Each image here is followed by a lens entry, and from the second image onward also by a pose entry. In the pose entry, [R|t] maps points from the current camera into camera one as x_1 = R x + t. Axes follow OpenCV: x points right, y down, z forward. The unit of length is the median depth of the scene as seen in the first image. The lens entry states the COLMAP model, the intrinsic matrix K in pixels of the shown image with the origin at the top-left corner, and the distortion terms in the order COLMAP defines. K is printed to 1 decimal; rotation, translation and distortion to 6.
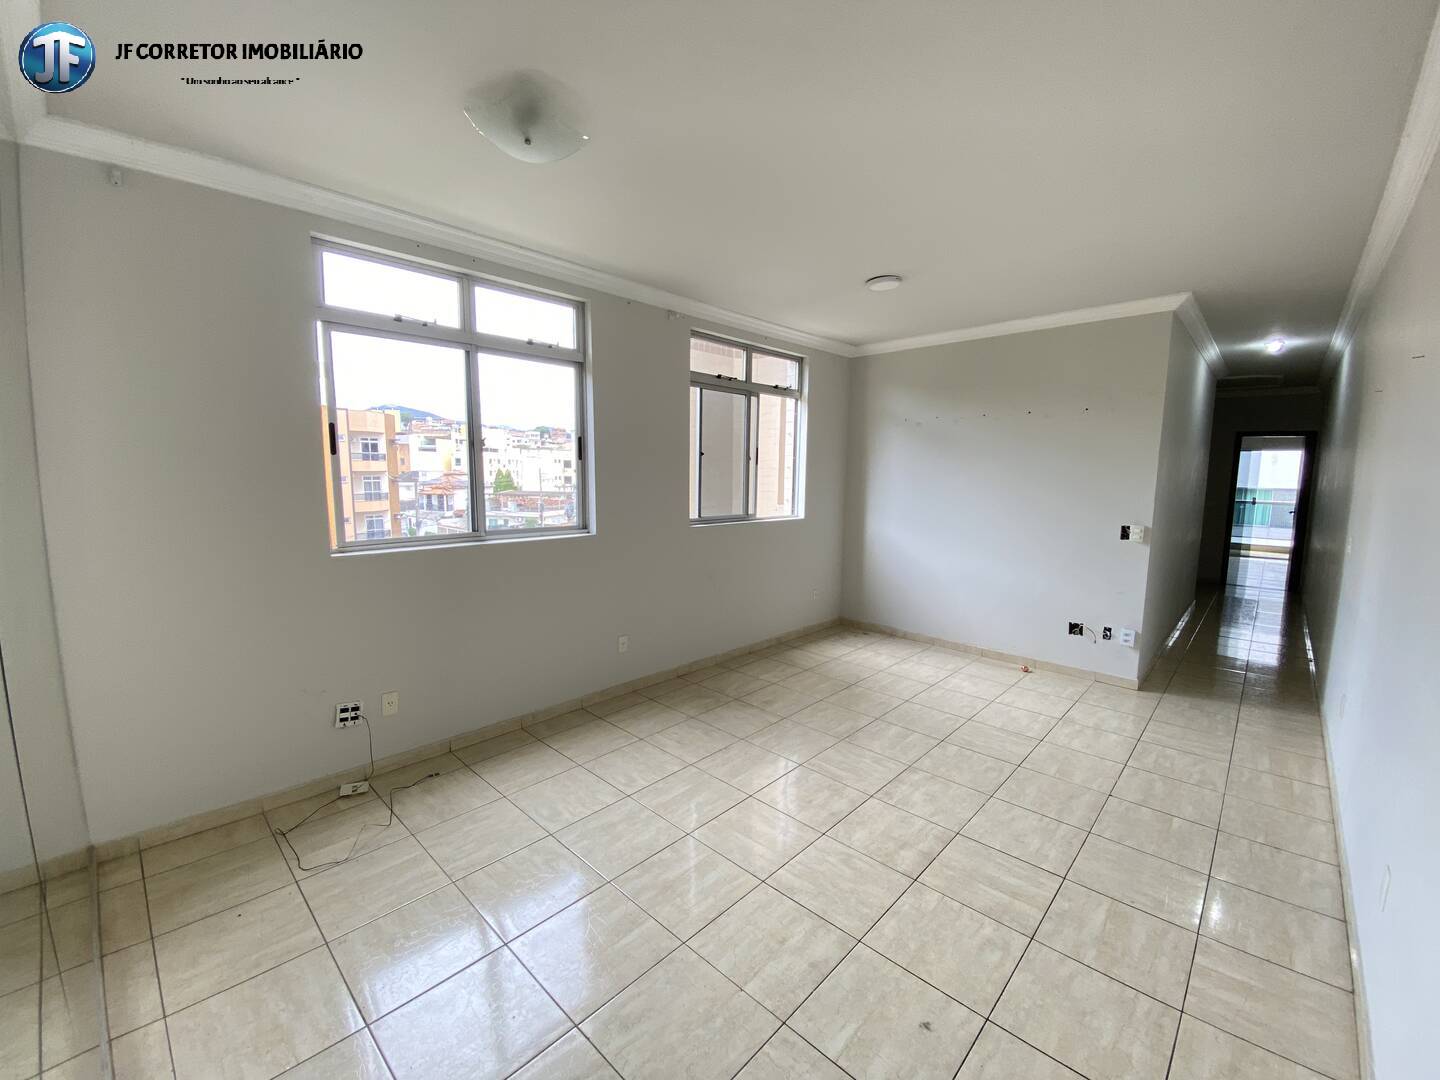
lens RADIAL K [[586.1, 0, 714.1], [0, 586.1, 536.8], [0, 0, 1]] dist [0.026866, -0.031171]
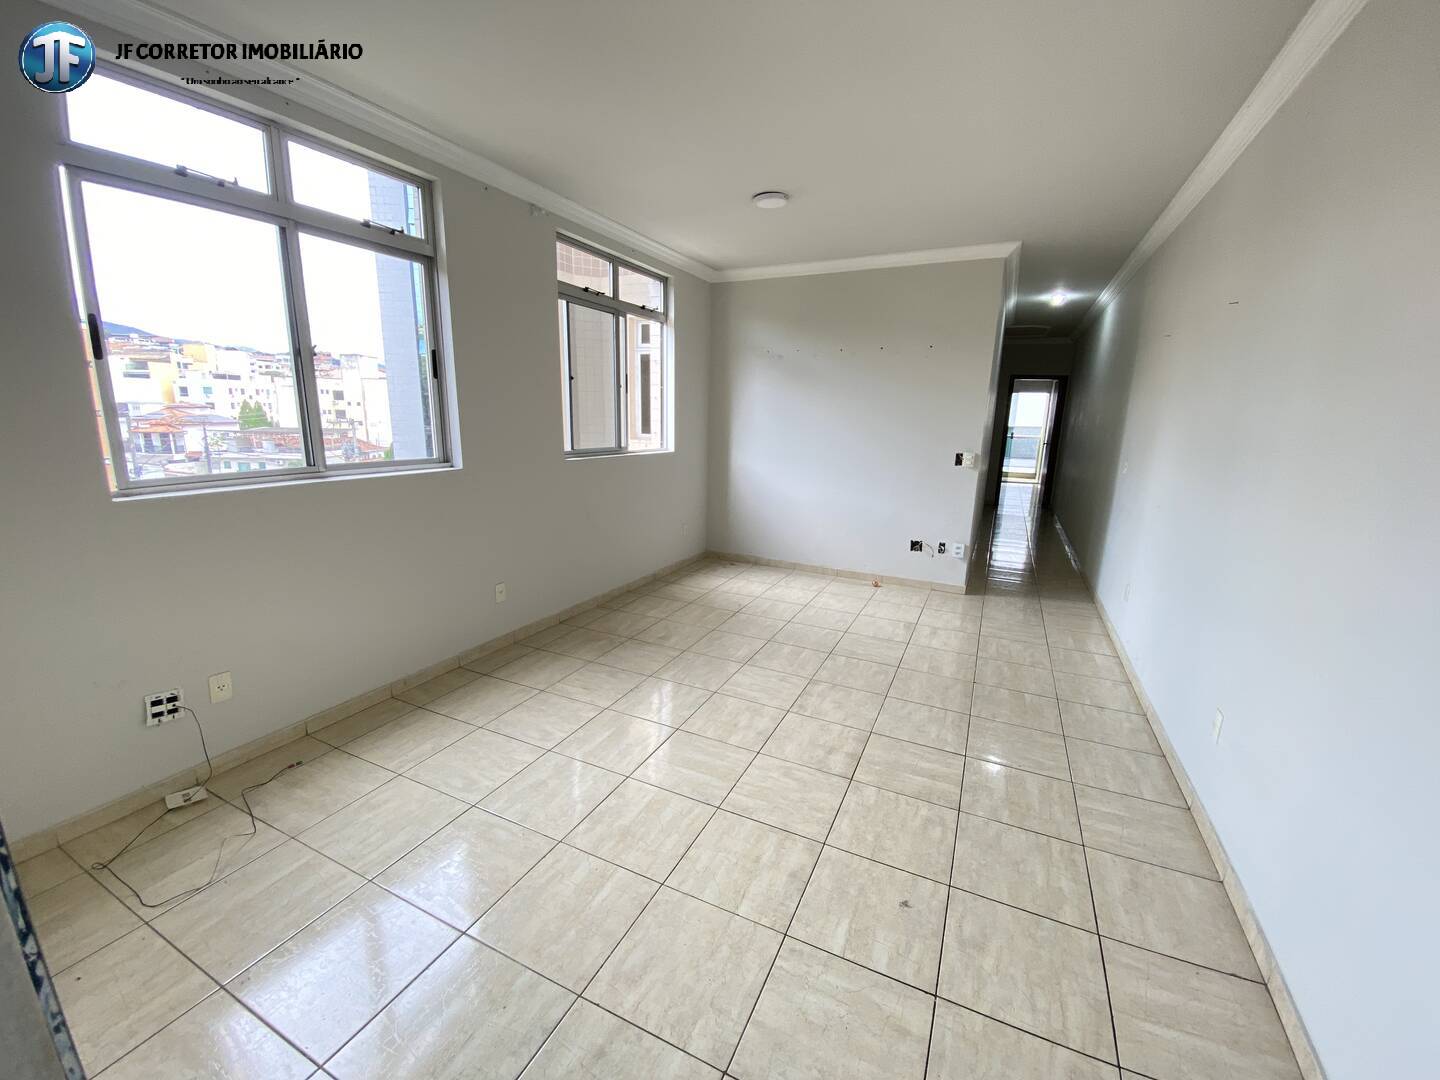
lens RADIAL K [[588.6, 0, 720.0], [0, 588.6, 540.0], [0, 0, 1]] dist [0.009646, -0.017860]
pose [[0.950414, -0.056127, 0.305881, -0.104787], [0.022762, 0.993495, 0.111574, 0.011333], [-0.310154, -0.099079, 0.945509, 0.053720]]
